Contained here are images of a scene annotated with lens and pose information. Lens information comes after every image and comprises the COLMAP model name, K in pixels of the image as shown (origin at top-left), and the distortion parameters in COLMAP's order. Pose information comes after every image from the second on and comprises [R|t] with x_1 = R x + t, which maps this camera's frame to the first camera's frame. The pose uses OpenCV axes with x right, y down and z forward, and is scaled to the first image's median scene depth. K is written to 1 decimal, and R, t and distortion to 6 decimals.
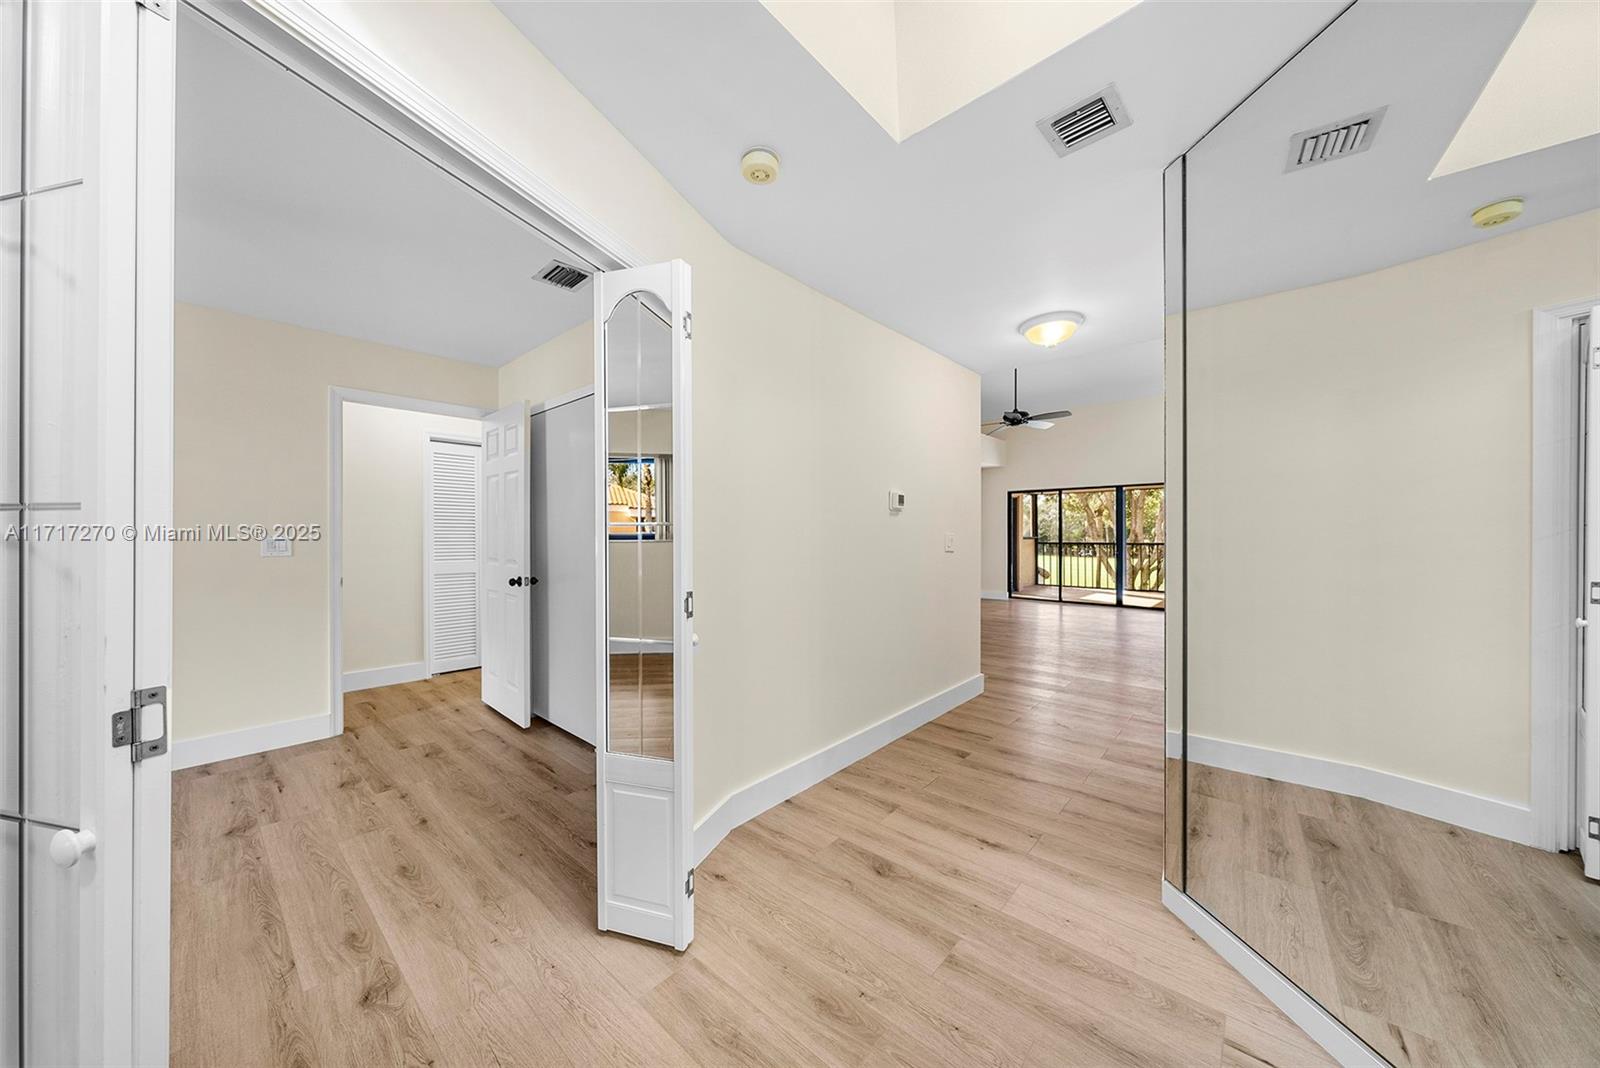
lens RADIAL K [[551.5, 0, 804.0], [0, 551.5, 534.2], [0, 0, 1]] dist [-0.001464, 0.000040]
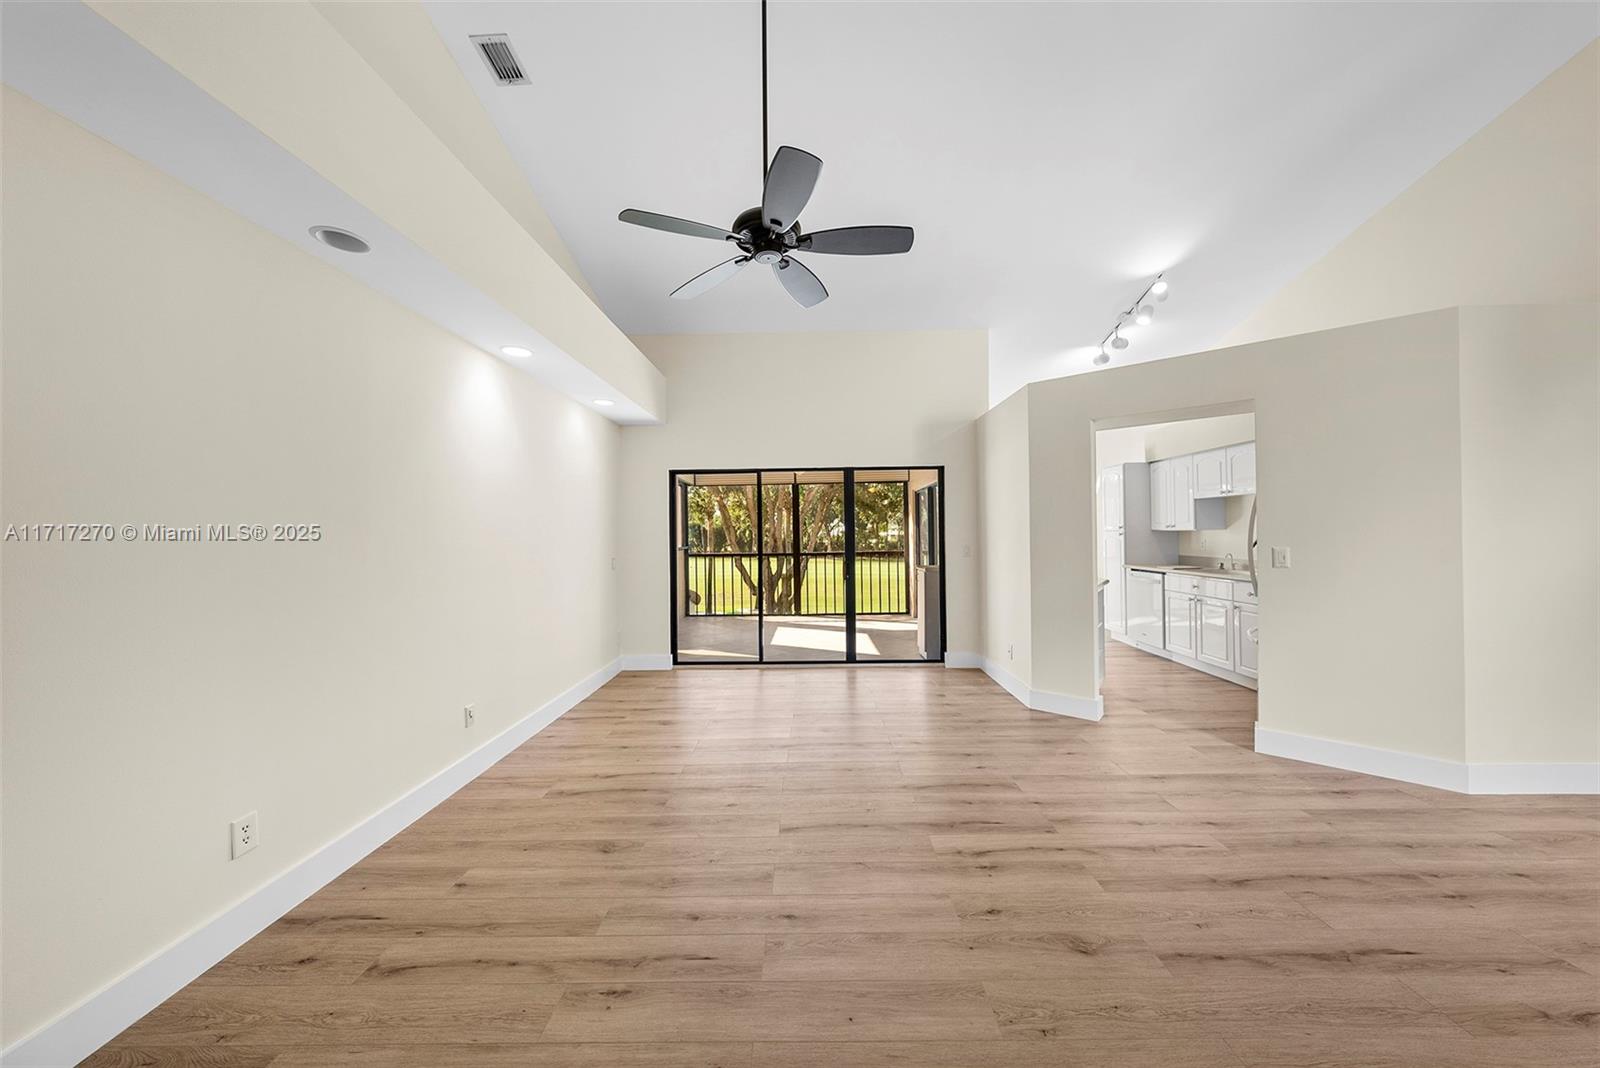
lens RADIAL K [[542.1, 0, 804.0], [0, 542.1, 530.9], [0, 0, 1]] dist [-0.002443, 0.000070]
pose [[0.765755, -0.004564, 0.643117, 0.125234], [0.012546, 0.999891, -0.007843, -0.011132], [-0.643011, 0.014075, 0.765728, 0.501825]]
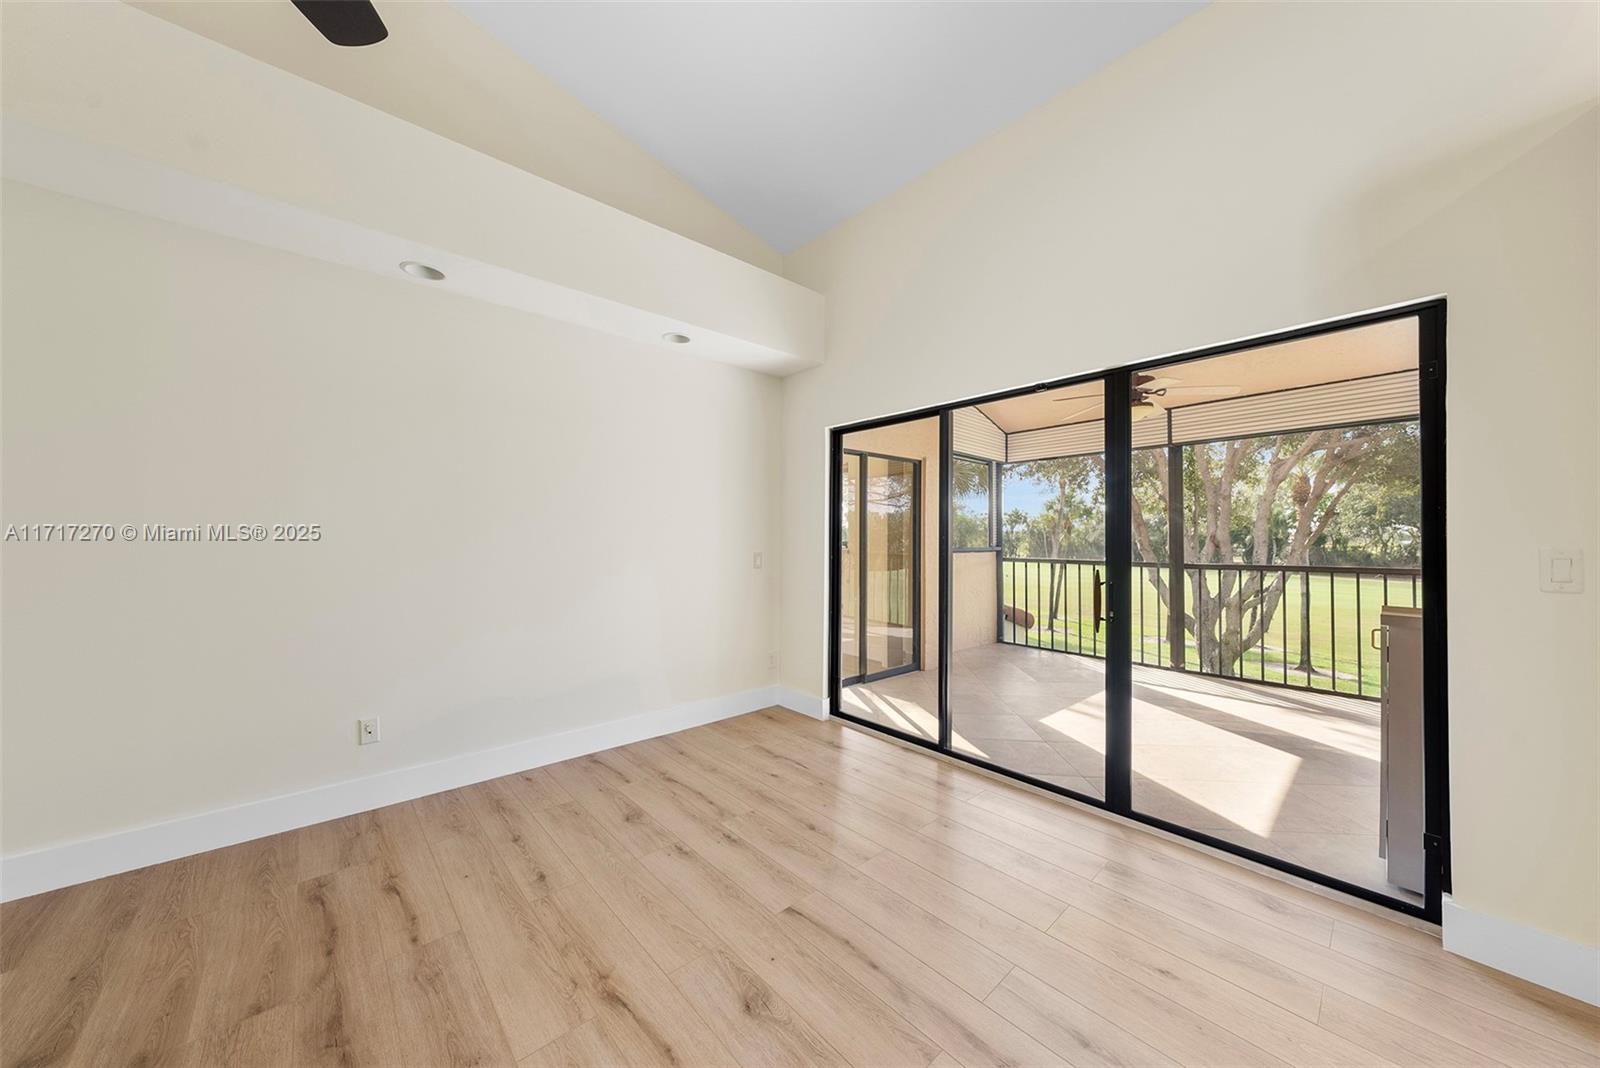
lens RADIAL K [[542.1, 0, 804.0], [0, 542.1, 530.9], [0, 0, 1]] dist [-0.002443, 0.000070]
pose [[0.991894, 0.004973, -0.126972, 0.401728], [-0.007305, 0.999813, -0.017914, -0.000966], [0.126859, 0.018696, 0.991745, 0.632495]]
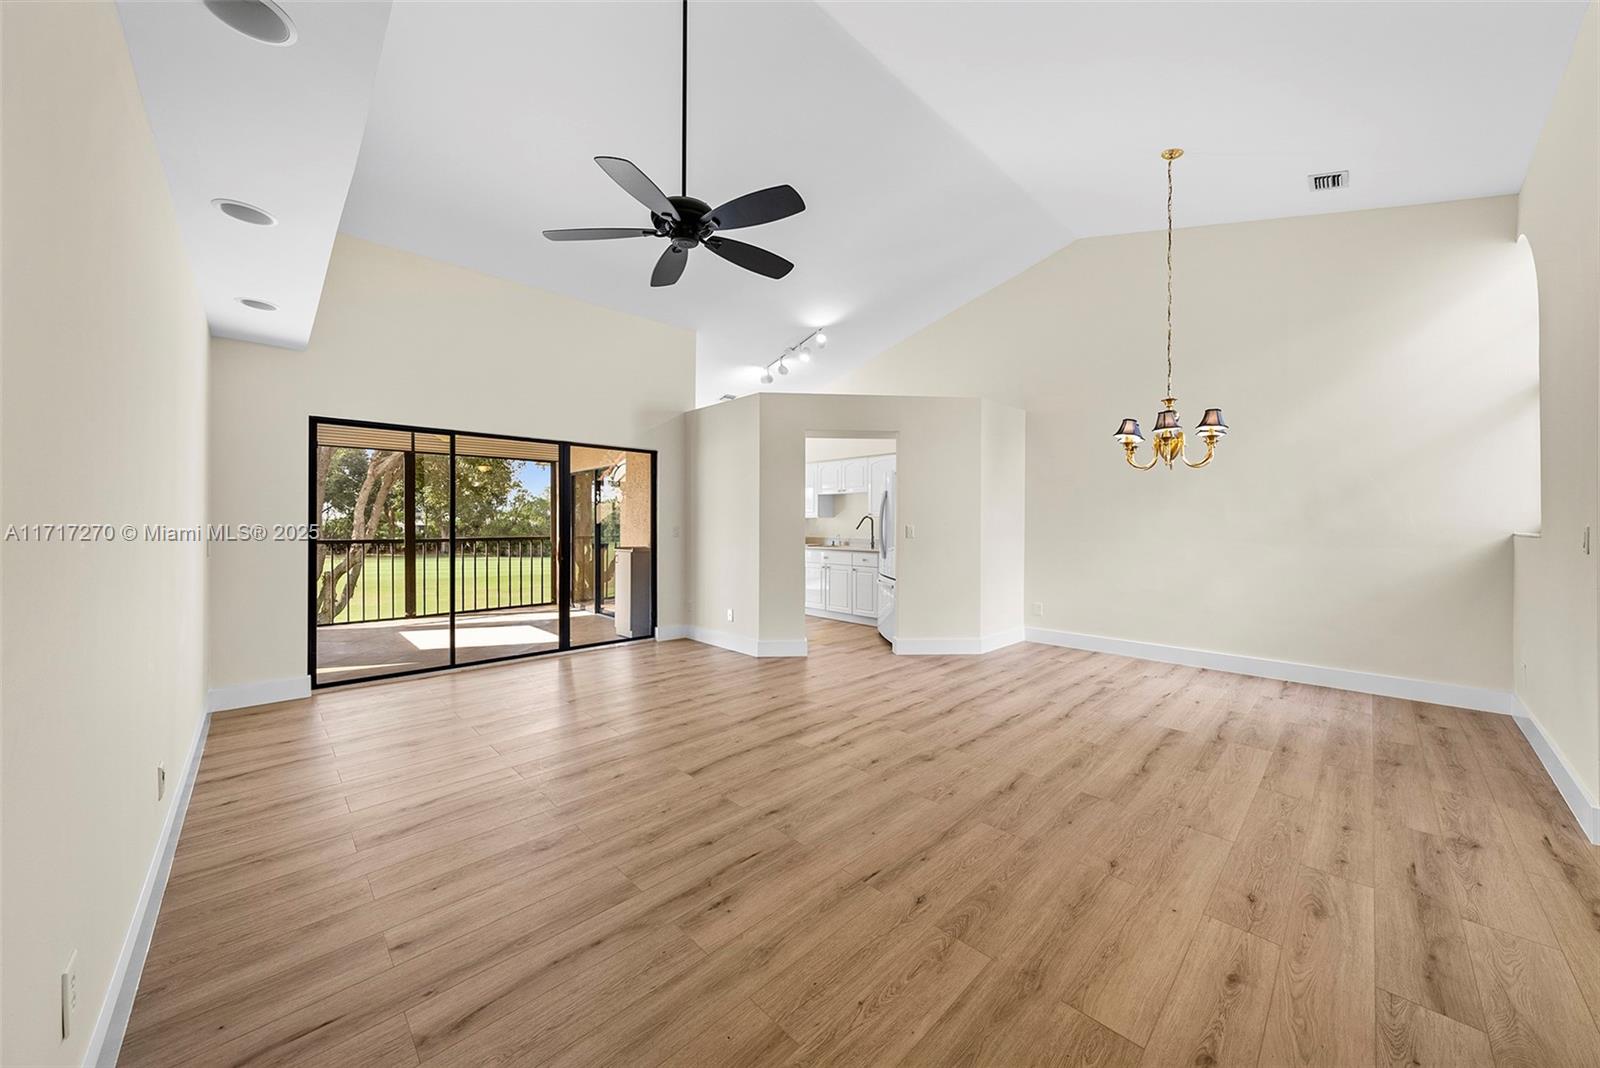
lens RADIAL K [[559.2, 0, 806.4], [0, 559.2, 527.3], [0, 0, 1]] dist [-0.000770, -0.000083]
pose [[0.085896, -0.003368, 0.996298, 0.006342], [-0.000765, 0.999994, 0.003447, -0.000386], [-0.996304, -0.001059, 0.085893, 0.617018]]
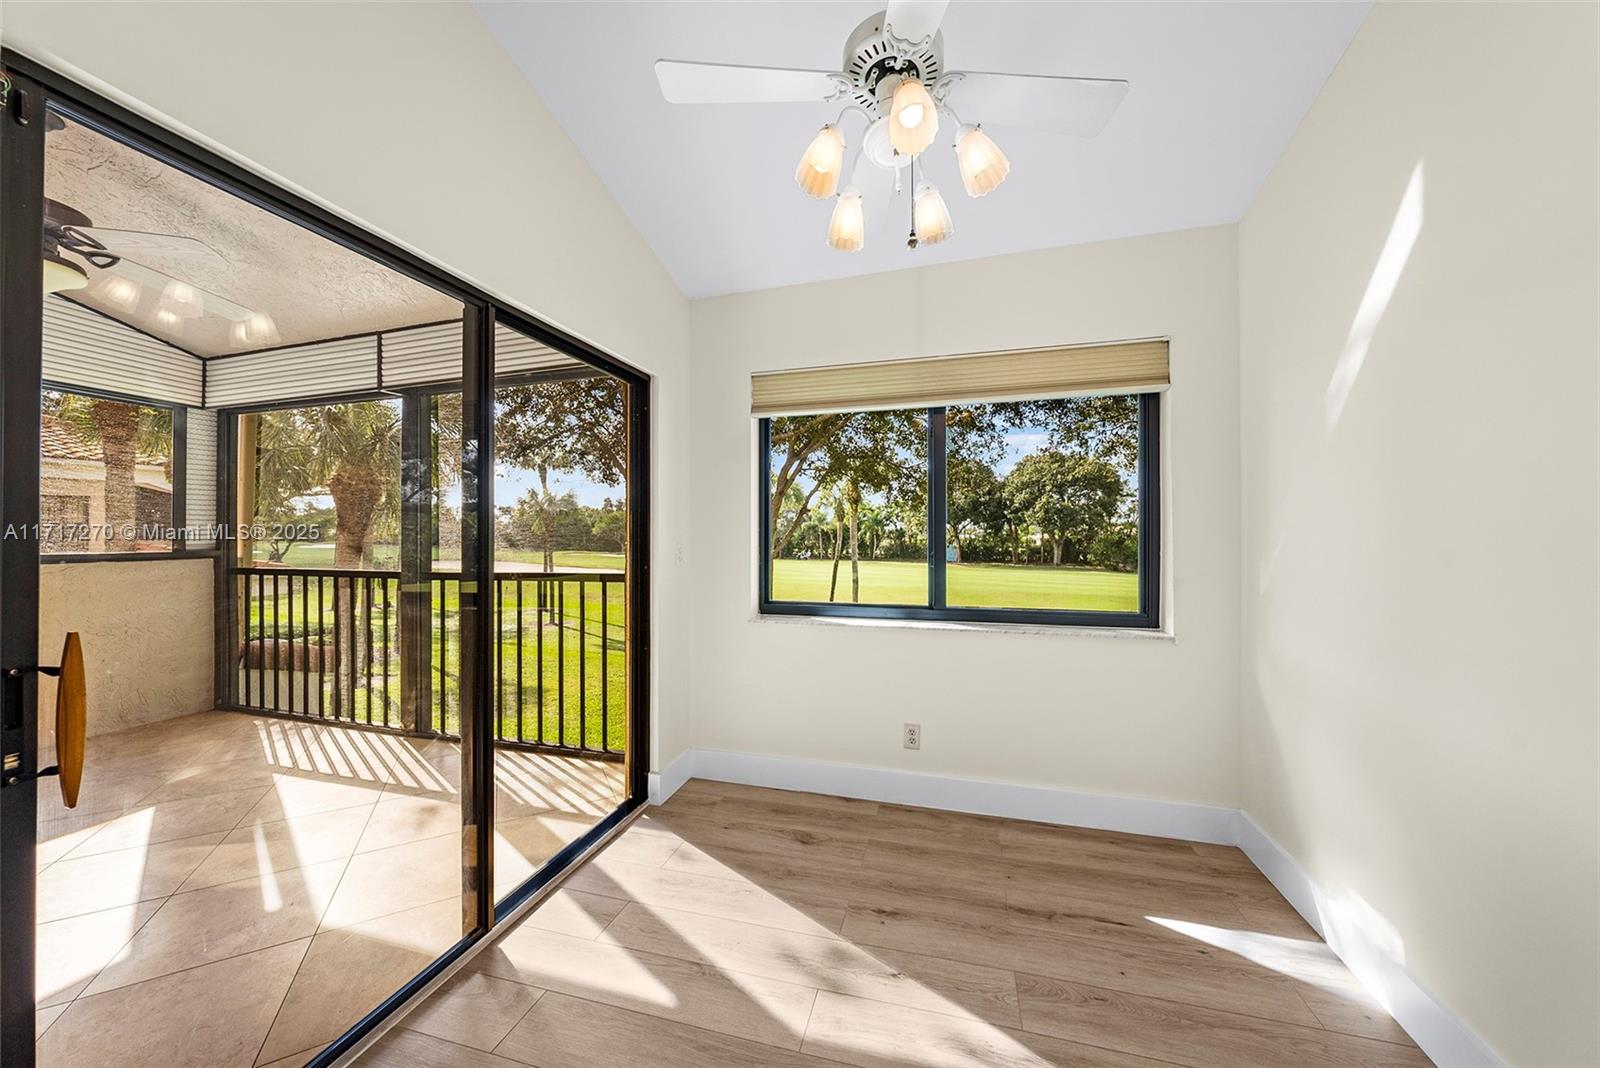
lens RADIAL K [[542.1, 0, 804.0], [0, 542.1, 530.9], [0, 0, 1]] dist [-0.002443, 0.000070]
pose [[0.907079, 0.003904, 0.420942, 0.774132], [0.002227, 0.999898, -0.014073, -0.002551], [-0.420954, 0.013702, 0.906979, 0.775771]]
